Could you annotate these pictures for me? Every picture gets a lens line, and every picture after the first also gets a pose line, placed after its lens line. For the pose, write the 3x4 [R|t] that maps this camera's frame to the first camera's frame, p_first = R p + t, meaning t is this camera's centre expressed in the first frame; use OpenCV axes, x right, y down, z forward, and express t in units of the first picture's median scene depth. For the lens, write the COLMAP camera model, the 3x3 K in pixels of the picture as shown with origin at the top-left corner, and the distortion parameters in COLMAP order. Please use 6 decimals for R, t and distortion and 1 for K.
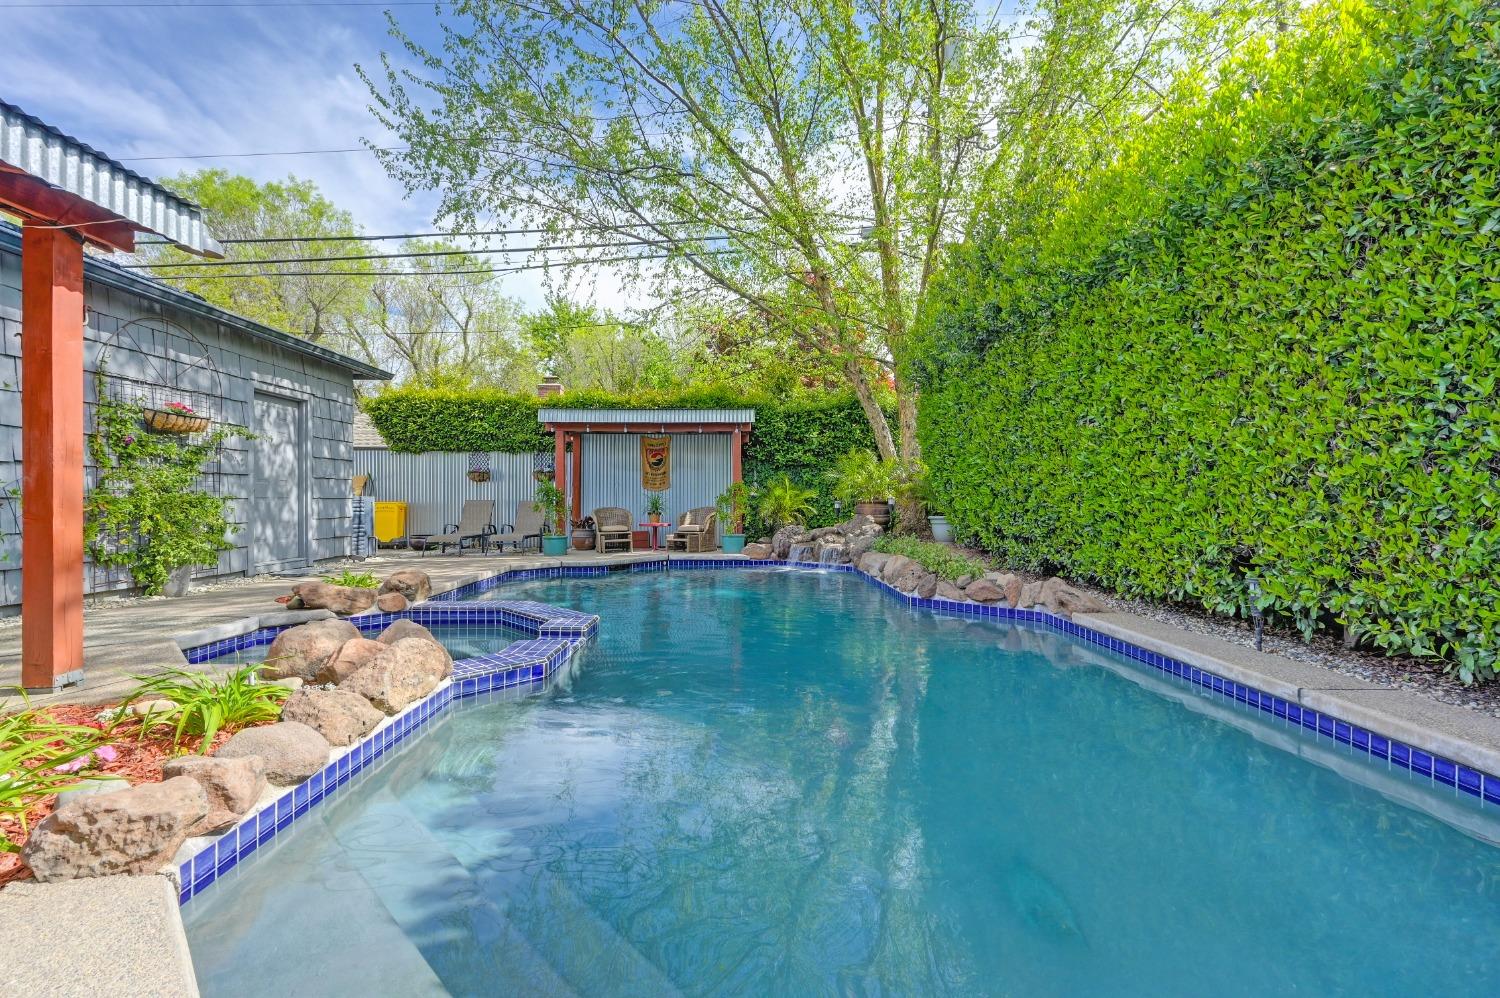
lens RADIAL K [[632.7, 0, 748.4], [0, 632.7, 502.6], [0, 0, 1]] dist [0.001466, -0.001432]
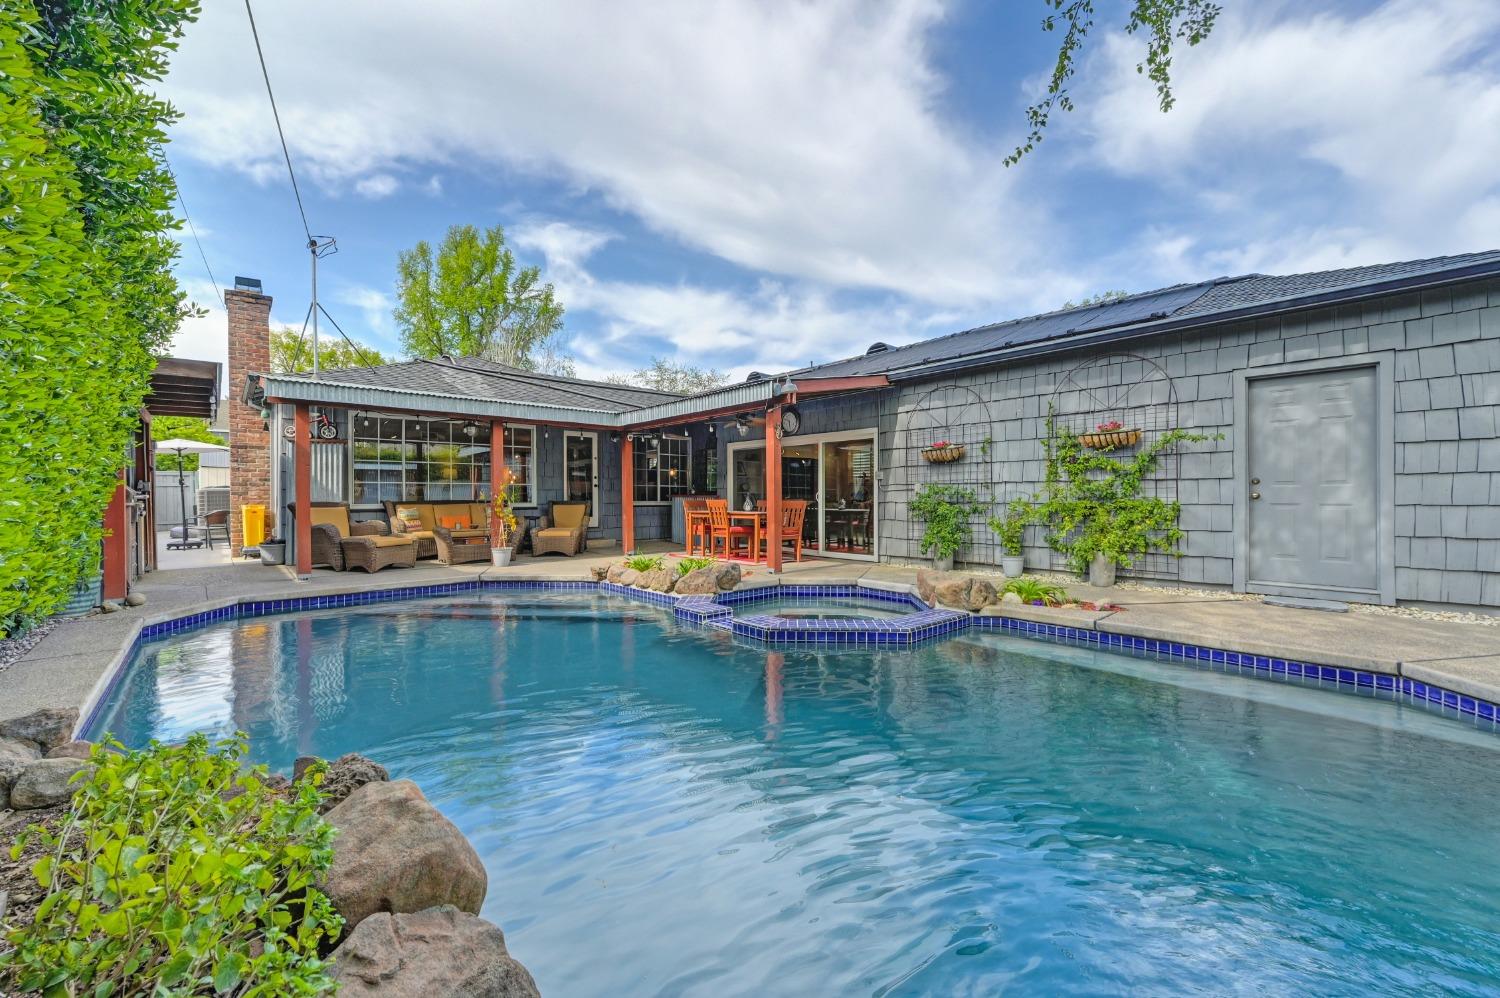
lens RADIAL K [[593.0, 0, 753.9], [0, 593.0, 494.2], [0, 0, 1]] dist [-0.001355, 0.000668]
pose [[-0.758992, 0.000036, -0.651100, 0.327452], [-0.000240, 1.000000, 0.000335, -0.026240], [0.651100, 0.000410, -0.758992, 1.446389]]
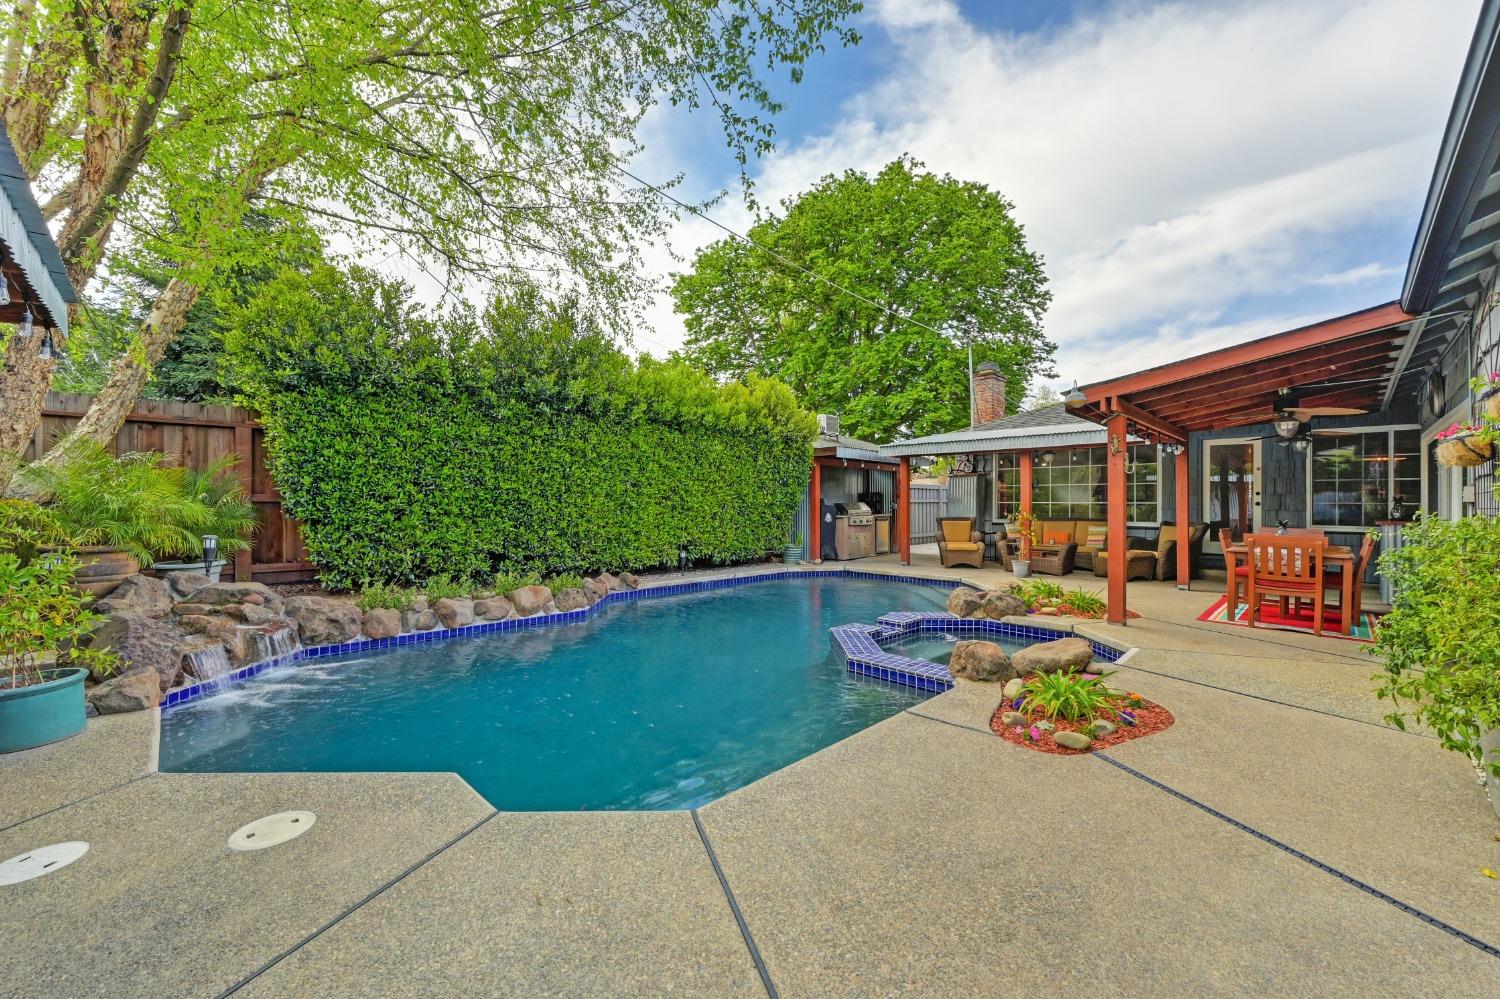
lens RADIAL K [[594.2, 0, 745.6], [0, 594.2, 497.1], [0, 0, 1]] dist [0.001831, -0.000814]
pose [[-0.683766, 0.003891, 0.729691, -0.853884], [0.001066, 0.999990, -0.004334, -0.069427], [-0.729701, -0.002186, -0.683763, 1.666137]]
